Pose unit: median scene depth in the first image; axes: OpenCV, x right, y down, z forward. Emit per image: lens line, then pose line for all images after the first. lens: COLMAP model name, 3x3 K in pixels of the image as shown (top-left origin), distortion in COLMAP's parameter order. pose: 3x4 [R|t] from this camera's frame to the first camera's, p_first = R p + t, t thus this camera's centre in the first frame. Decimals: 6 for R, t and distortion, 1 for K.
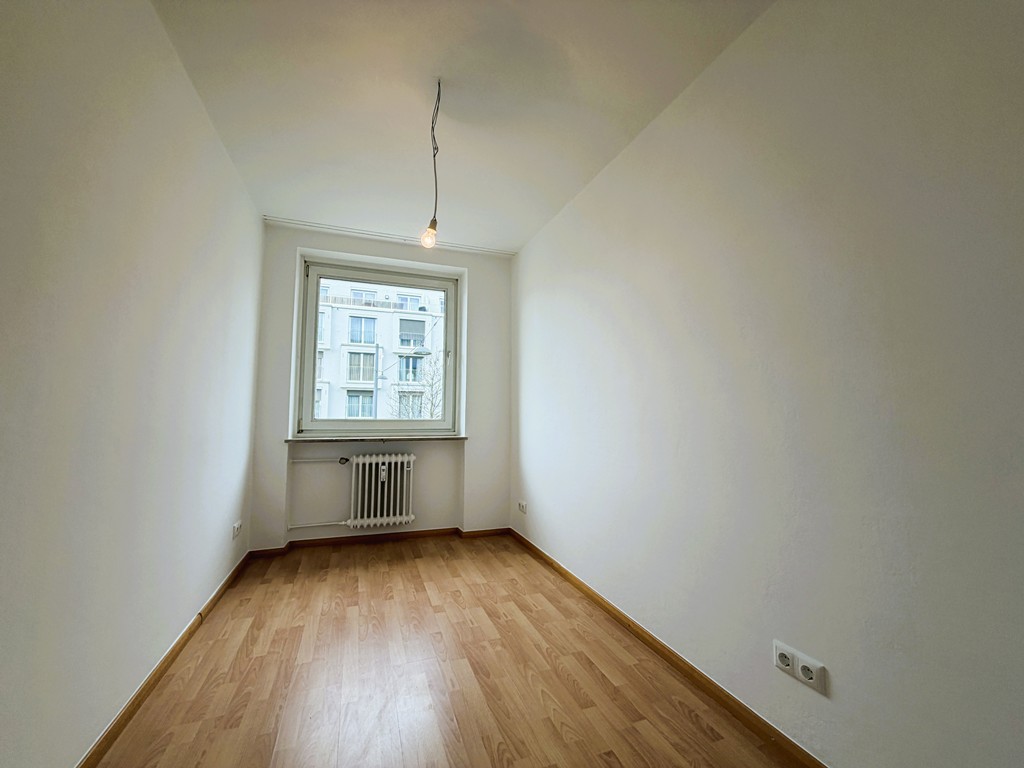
lens RADIAL K [[409.6, 0, 511.4], [0, 409.6, 393.2], [0, 0, 1]] dist [0.000854, 0.000076]
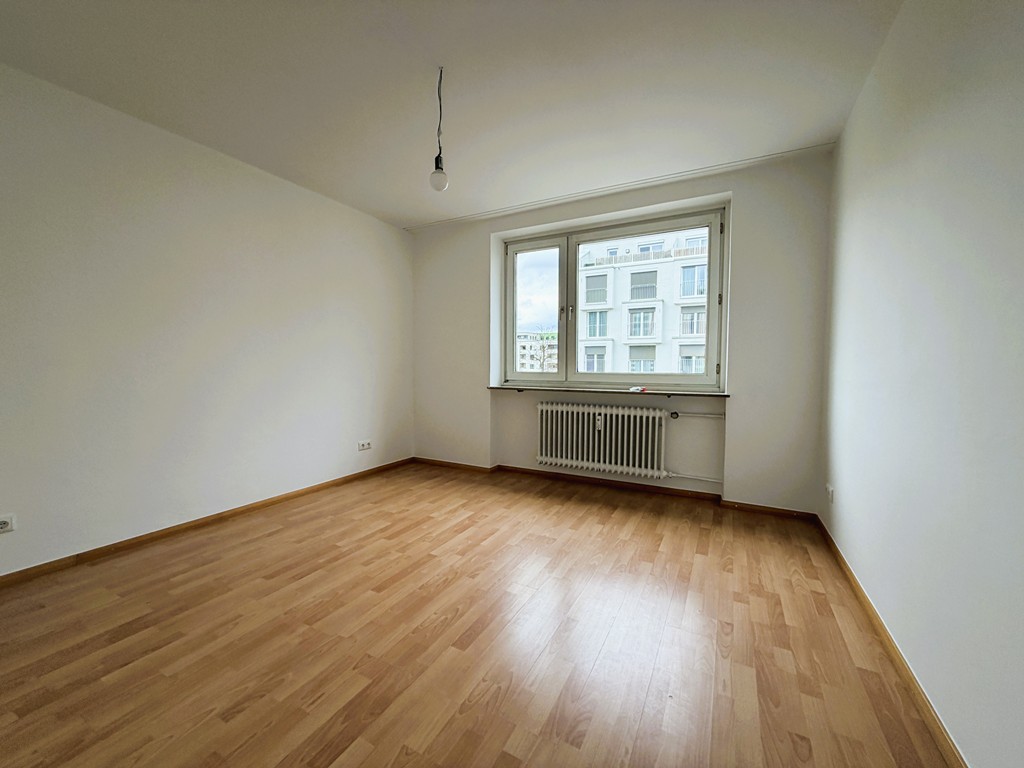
lens RADIAL K [[409.6, 0, 511.4], [0, 409.6, 393.2], [0, 0, 1]] dist [0.000854, 0.000076]
pose [[0.665323, 0.043927, -0.745262, 0.331304], [0.036985, 0.995102, 0.091671, 0.010392], [0.745639, -0.088554, 0.660440, 0.126075]]
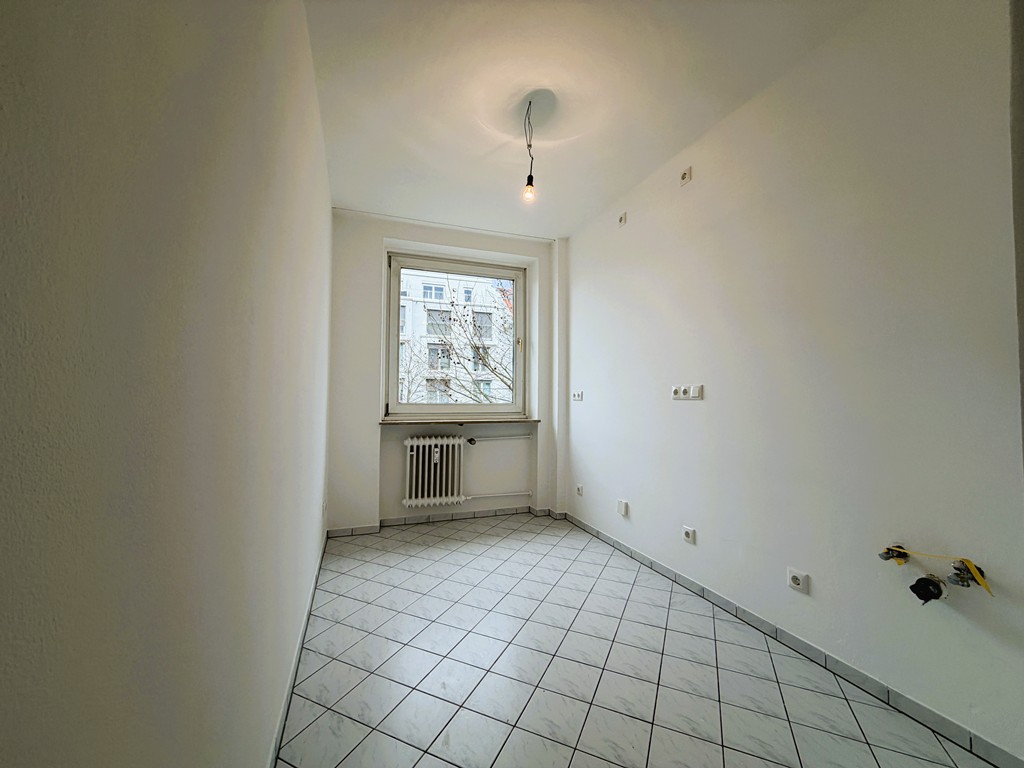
lens RADIAL K [[412.8, 0, 512.0], [0, 412.8, 384.0], [0, 0, 1]] dist [0.000480, 0.000082]
pose [[0.999982, -0.000690, -0.005907, -0.114927], [0.000789, 0.999860, 0.016741, -0.001829], [0.005894, -0.016745, 0.999842, -0.038031]]
